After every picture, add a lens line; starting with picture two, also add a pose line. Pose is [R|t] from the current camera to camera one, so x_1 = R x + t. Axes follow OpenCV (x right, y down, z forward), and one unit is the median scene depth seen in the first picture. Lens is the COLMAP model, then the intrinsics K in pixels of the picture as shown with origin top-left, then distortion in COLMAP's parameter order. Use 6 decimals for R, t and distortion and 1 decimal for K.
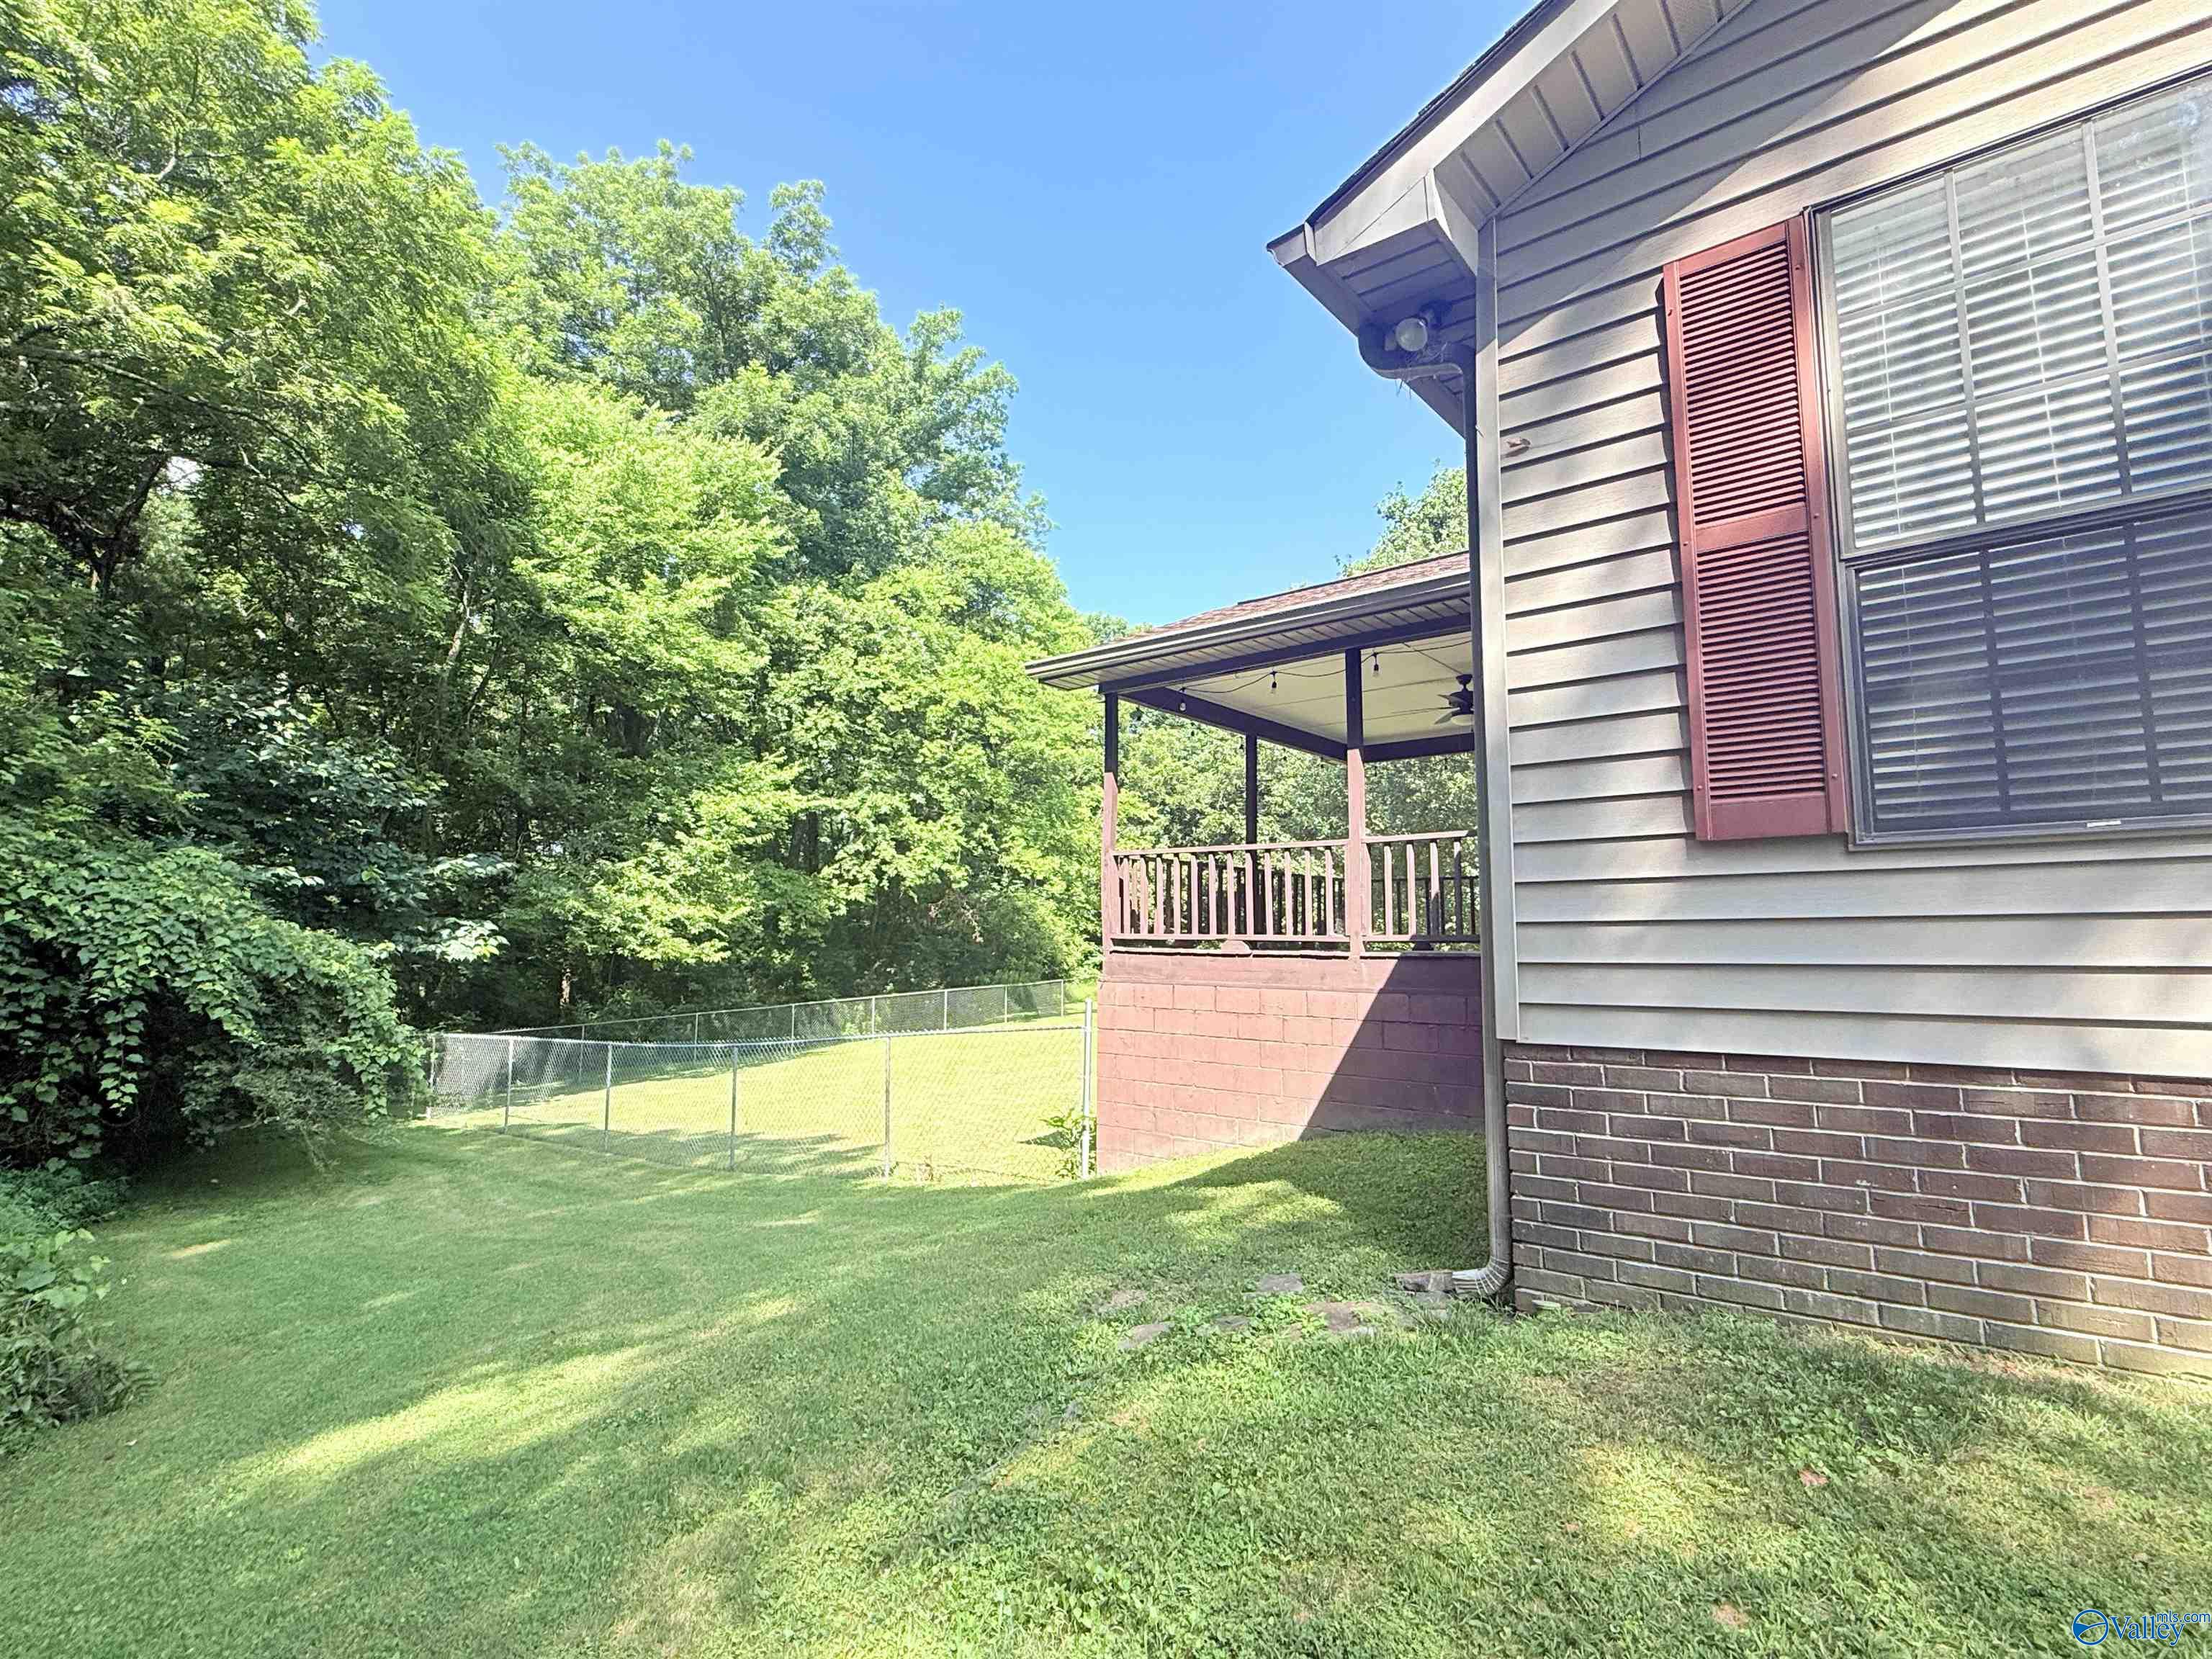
lens RADIAL K [[1066.6, 0, 1106.0], [0, 1066.6, 829.5], [0, 0, 1]] dist [-0.001614, -0.001117]
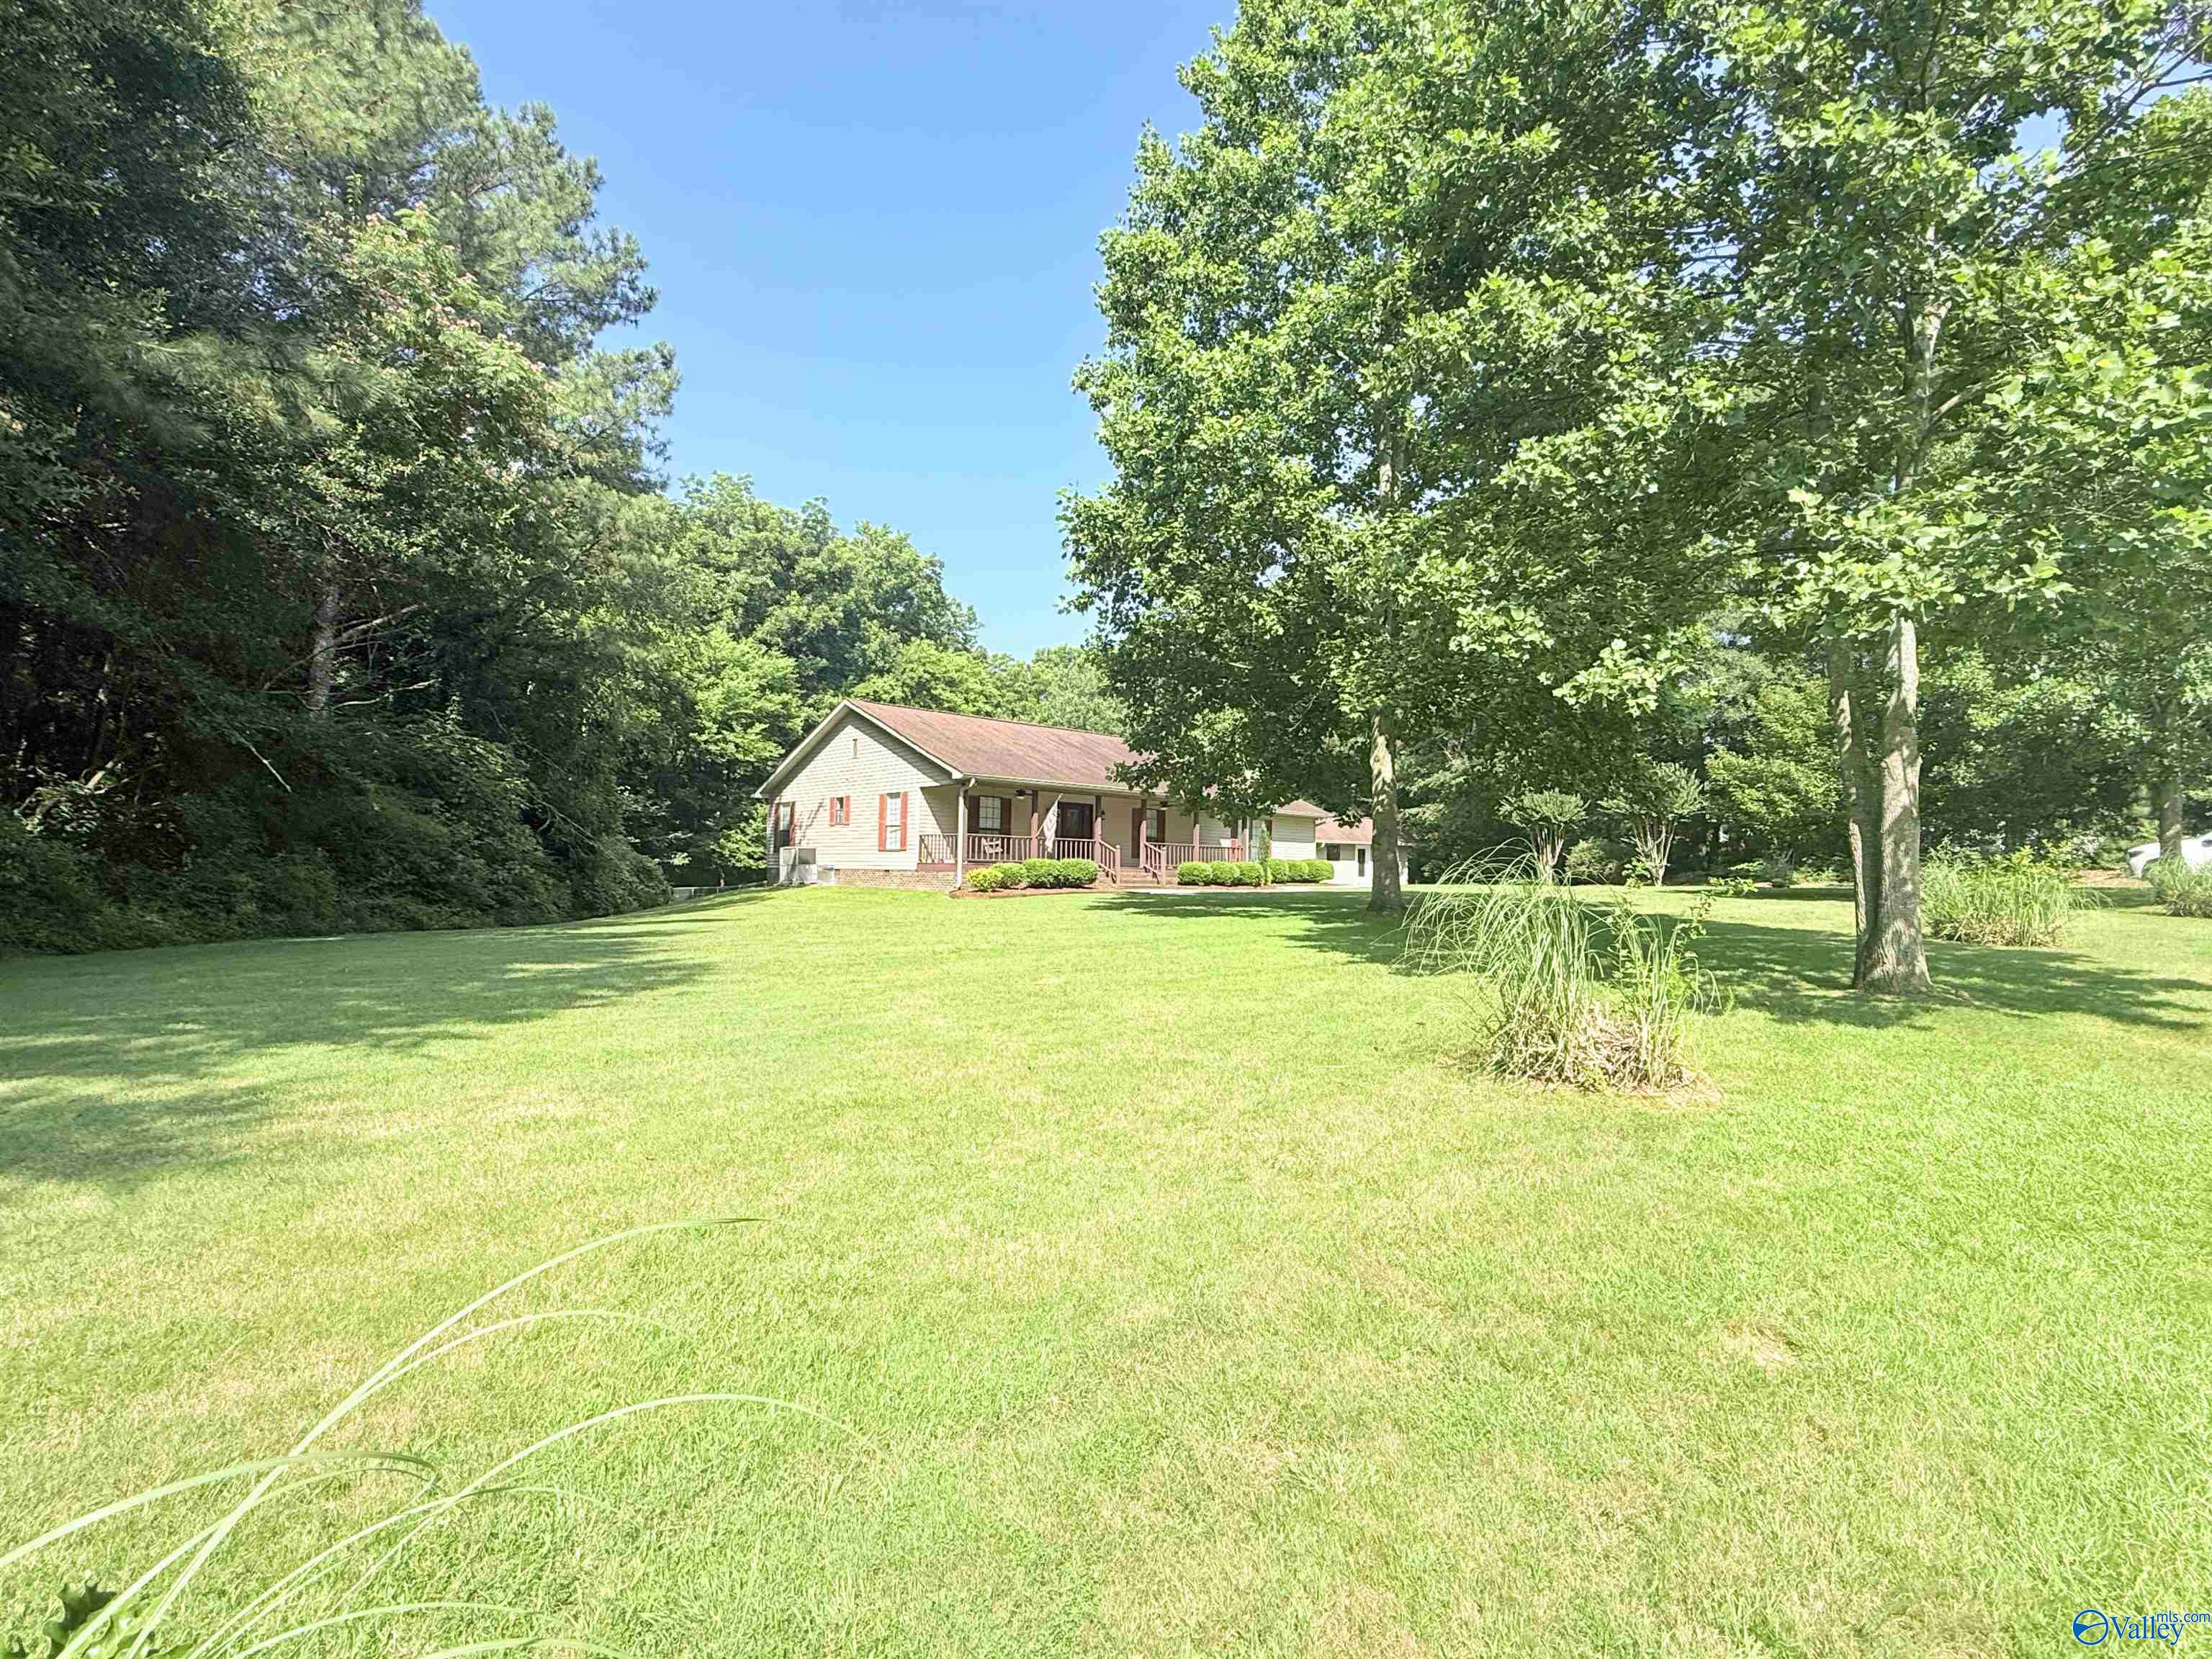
lens RADIAL K [[1066.6, 0, 1106.0], [0, 1066.6, 829.5], [0, 0, 1]] dist [-0.001614, -0.001117]
pose [[0.989871, 0.010701, -0.141565, 0.875615], [-0.001829, 0.998034, 0.062656, -0.145454], [0.141957, -0.061762, 0.987944, -1.544372]]
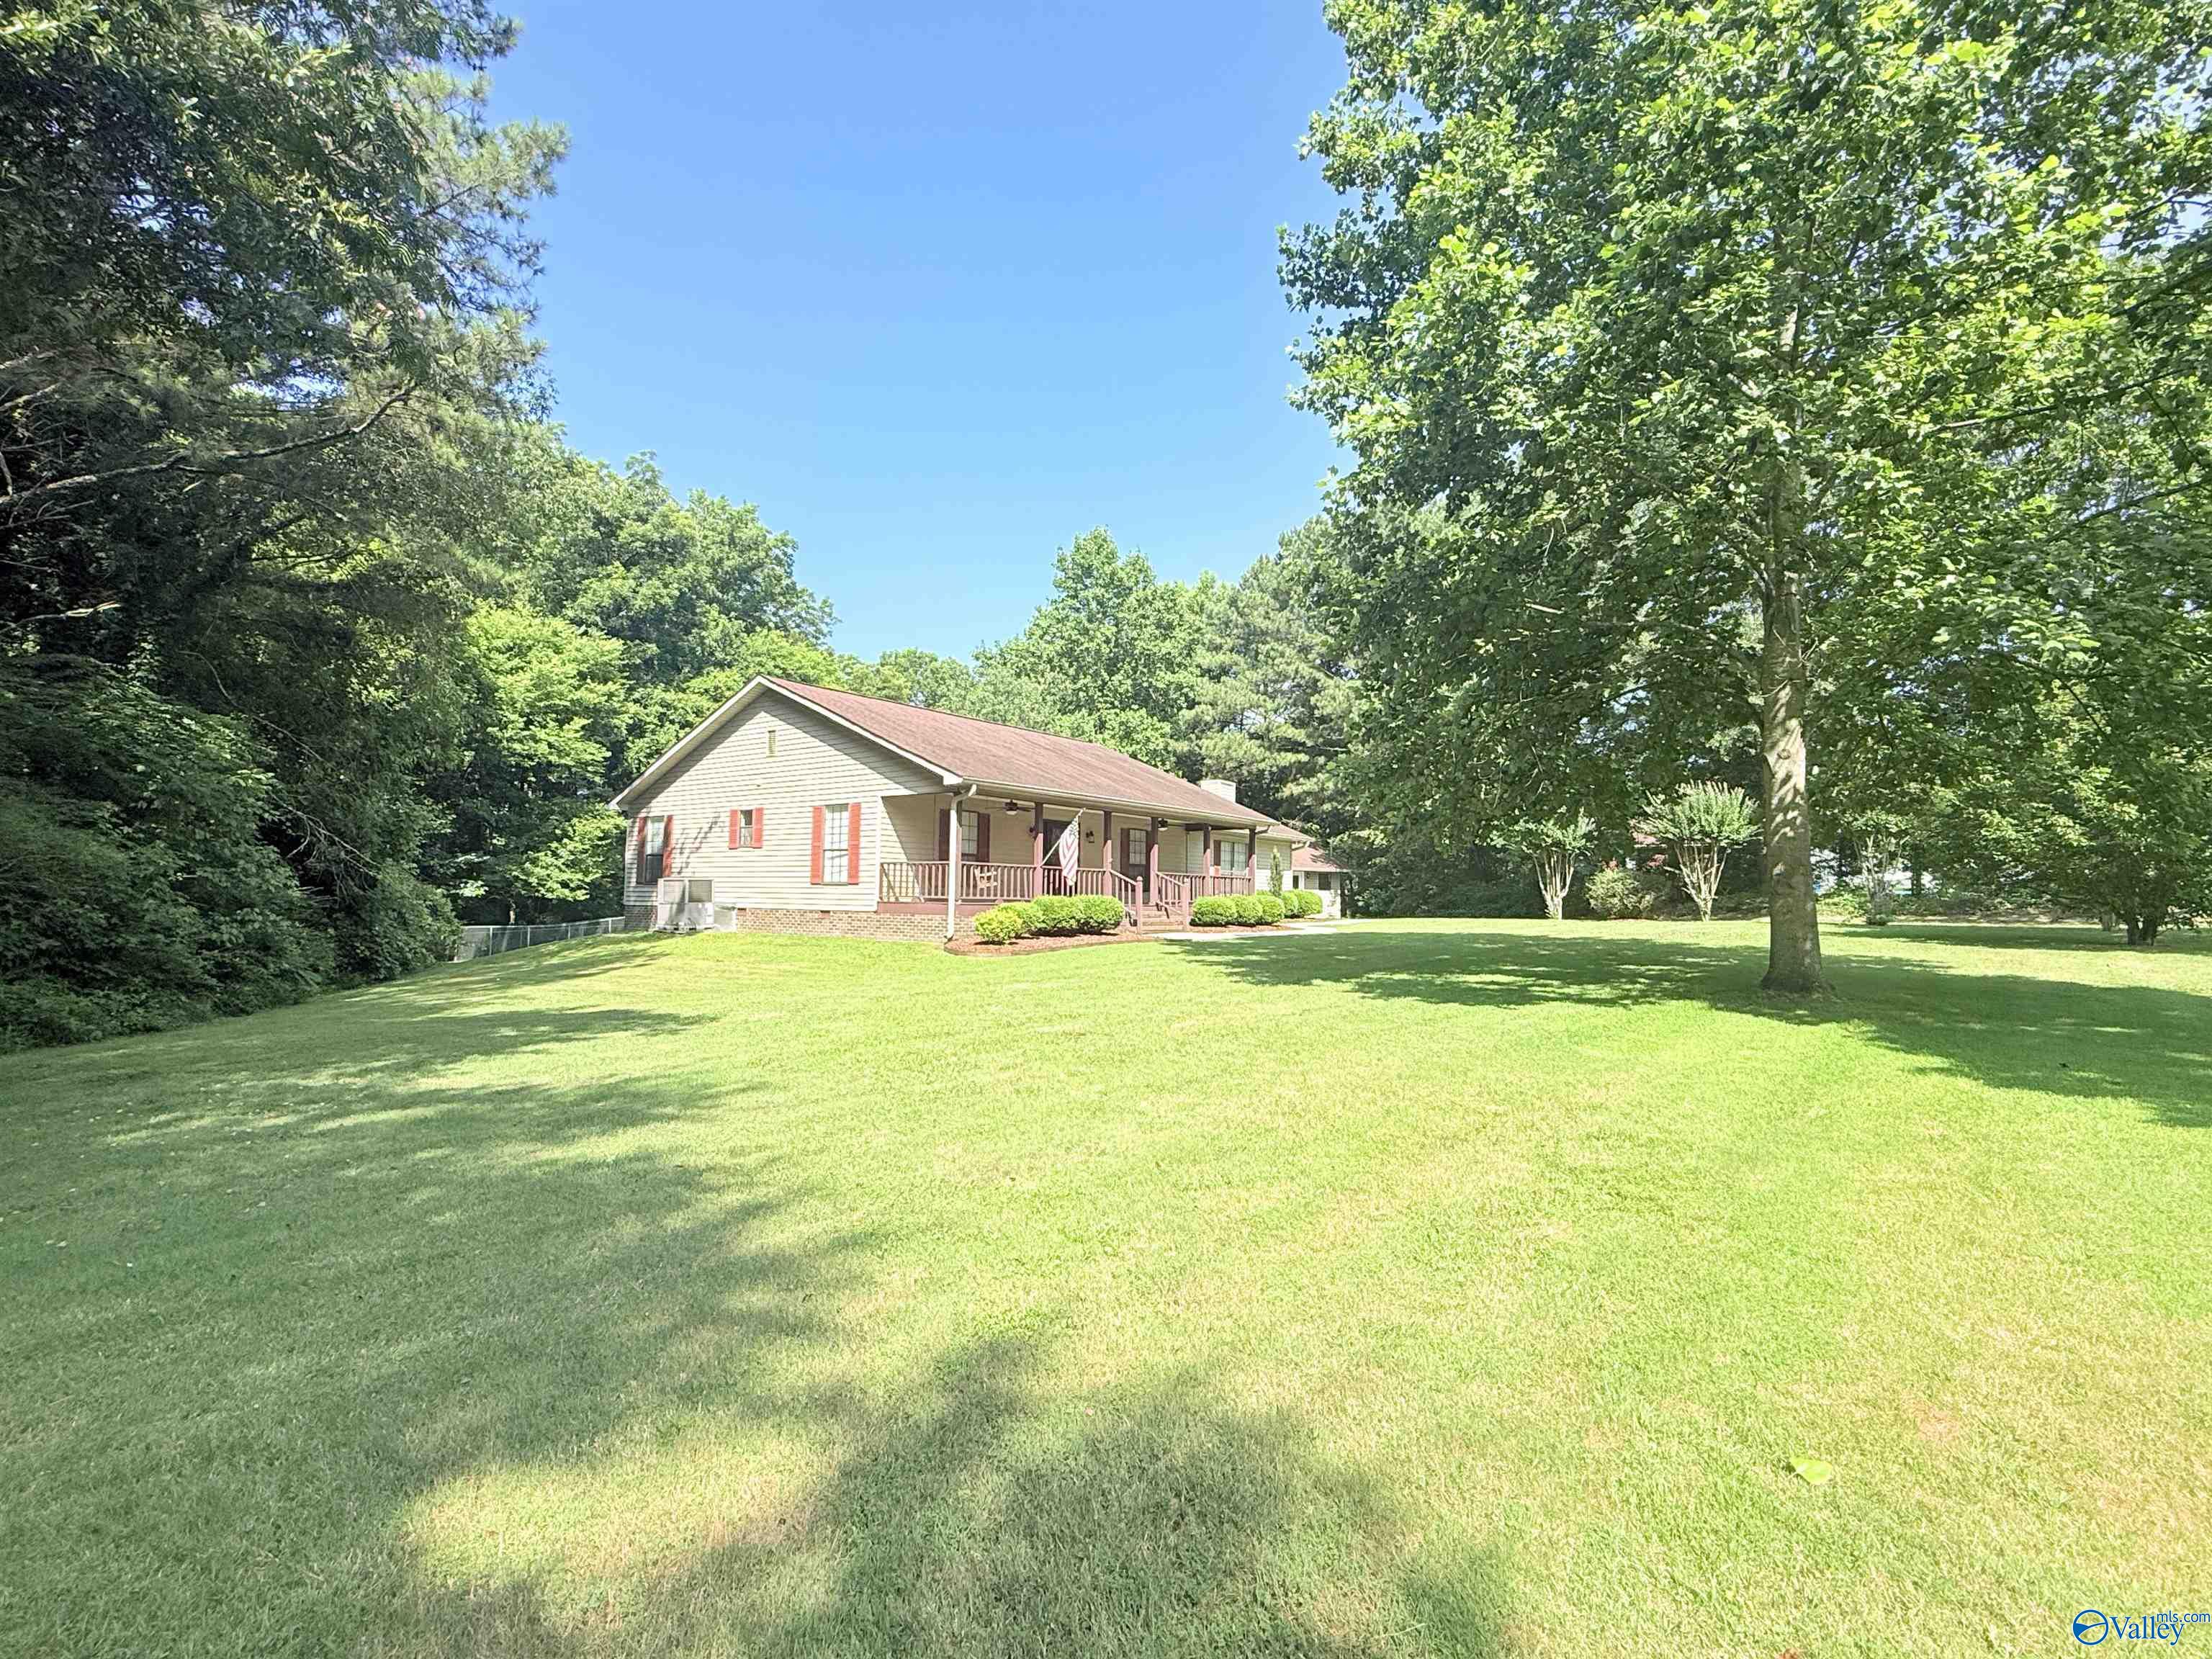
lens RADIAL K [[1066.6, 0, 1106.0], [0, 1066.6, 829.5], [0, 0, 1]] dist [-0.001614, -0.001117]
pose [[0.998750, 0.016144, 0.047303, 0.587993], [-0.018109, 0.998978, 0.041420, -0.126803], [-0.046586, -0.042225, 0.998021, -1.198854]]
